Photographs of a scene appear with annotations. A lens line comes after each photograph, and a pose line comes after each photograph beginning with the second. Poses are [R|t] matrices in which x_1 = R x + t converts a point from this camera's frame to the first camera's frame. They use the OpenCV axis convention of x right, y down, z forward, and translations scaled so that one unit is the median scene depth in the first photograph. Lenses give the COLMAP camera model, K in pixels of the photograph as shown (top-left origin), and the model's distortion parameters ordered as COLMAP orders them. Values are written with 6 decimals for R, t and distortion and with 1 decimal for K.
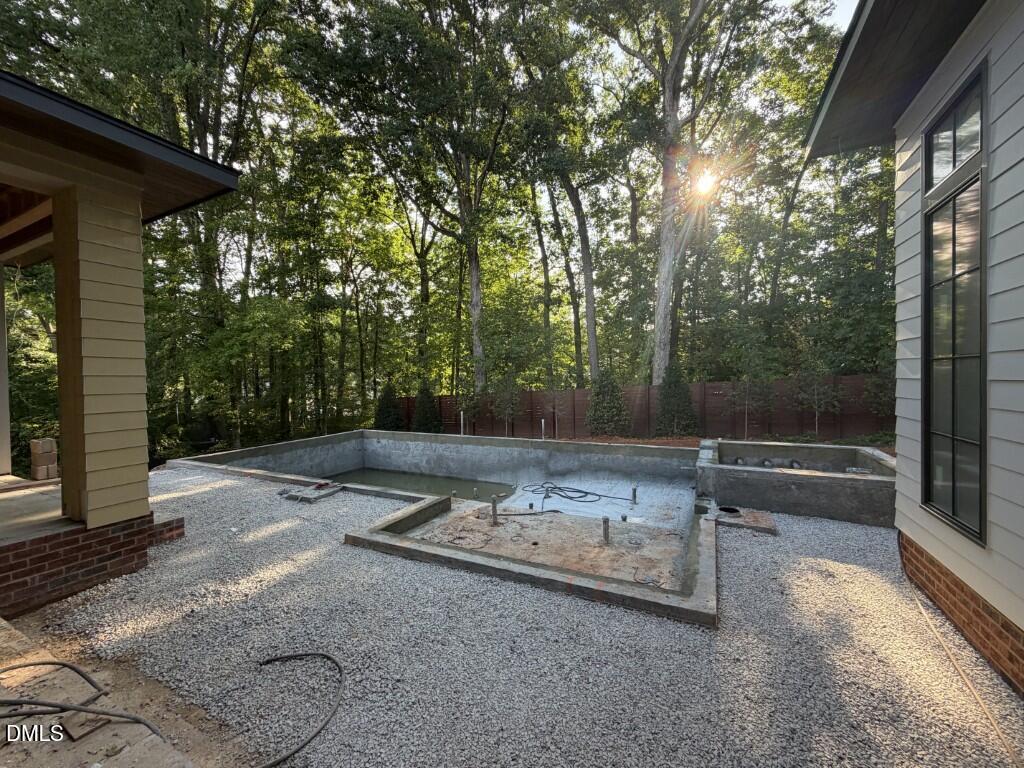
lens RADIAL K [[410.0, 0, 509.6], [0, 410.0, 384.0], [0, 0, 1]] dist [0.001015, -0.000169]
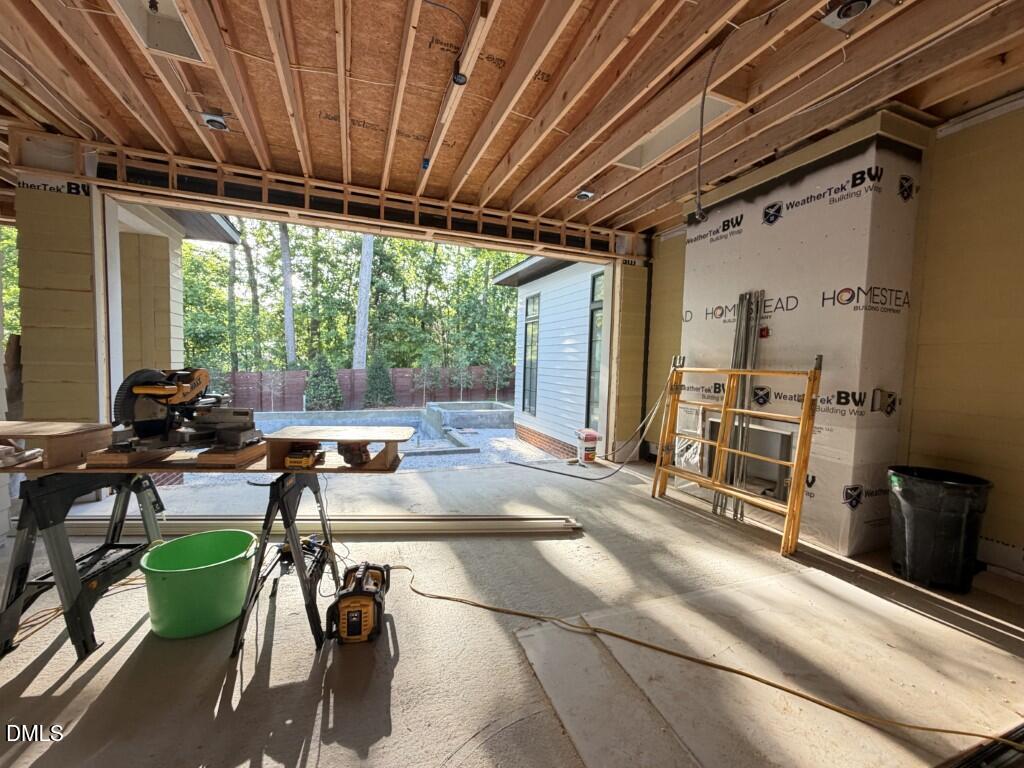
lens RADIAL K [[410.0, 0, 509.6], [0, 410.0, 384.0], [0, 0, 1]] dist [0.001015, -0.000169]
pose [[0.678223, -0.004108, 0.734845, -0.468074], [-0.028773, 0.999069, 0.032142, -0.009290], [-0.734293, -0.042943, 0.677473, -0.361580]]
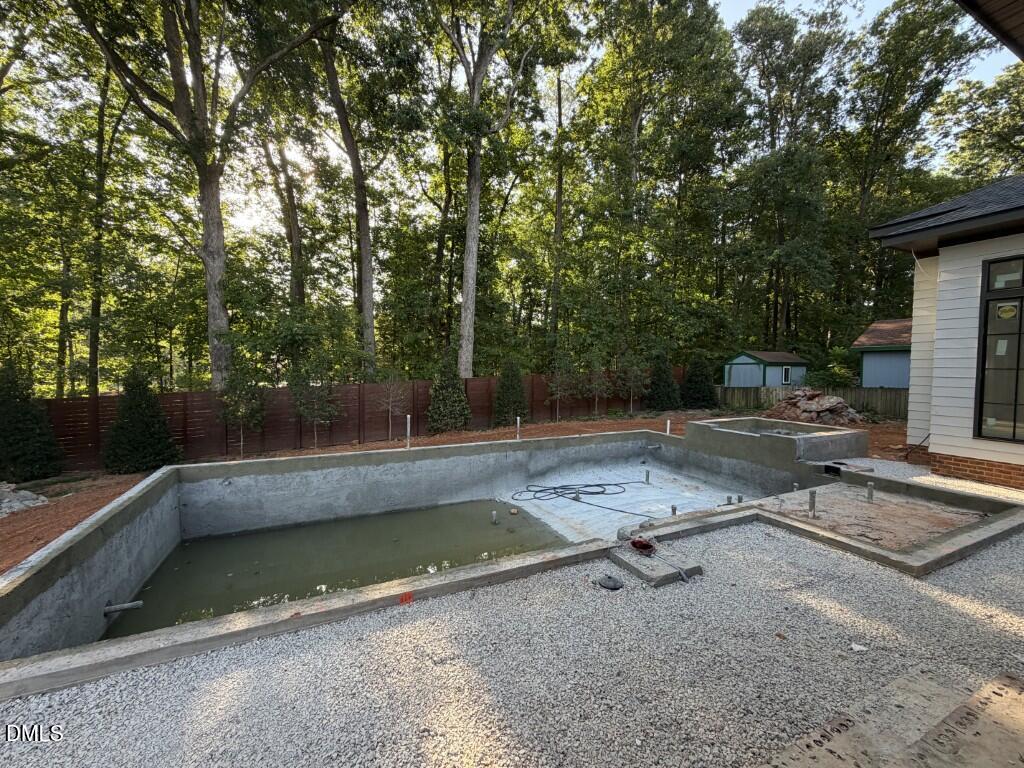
lens RADIAL K [[410.0, 0, 509.6], [0, 410.0, 384.0], [0, 0, 1]] dist [0.001015, -0.000169]
pose [[0.624502, -0.010182, 0.780957, -0.671156], [-0.004020, 0.999860, 0.016251, 0.000961], [-0.781013, -0.013288, 0.624373, 0.498980]]
